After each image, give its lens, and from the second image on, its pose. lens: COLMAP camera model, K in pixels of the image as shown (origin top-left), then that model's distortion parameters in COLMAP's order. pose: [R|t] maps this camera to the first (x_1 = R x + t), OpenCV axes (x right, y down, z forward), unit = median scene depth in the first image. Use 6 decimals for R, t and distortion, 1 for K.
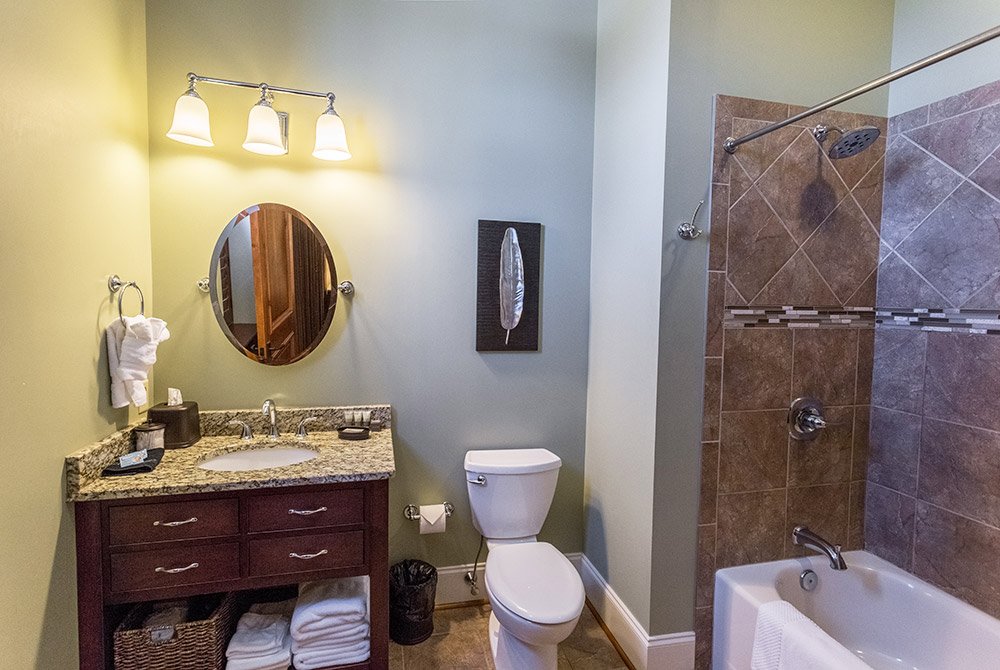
lens RADIAL K [[454.9, 0, 497.6], [0, 454.9, 336.5], [0, 0, 1]] dist [0.003493, 0.000161]
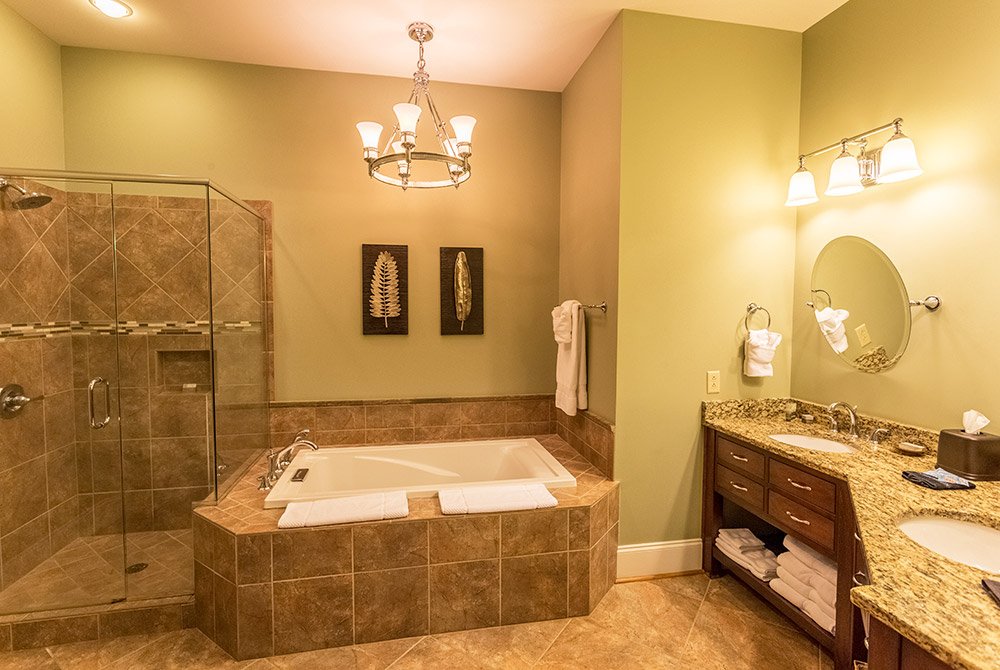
lens RADIAL K [[454.9, 0, 496.8], [0, 454.9, 335.7], [0, 0, 1]] dist [0.003493, 0.000161]
pose [[-0.055811, 0.024381, -0.998144, 0.785141], [-0.084210, 0.996025, 0.029038, 0.012463], [0.994884, 0.085675, -0.053536, 0.188319]]
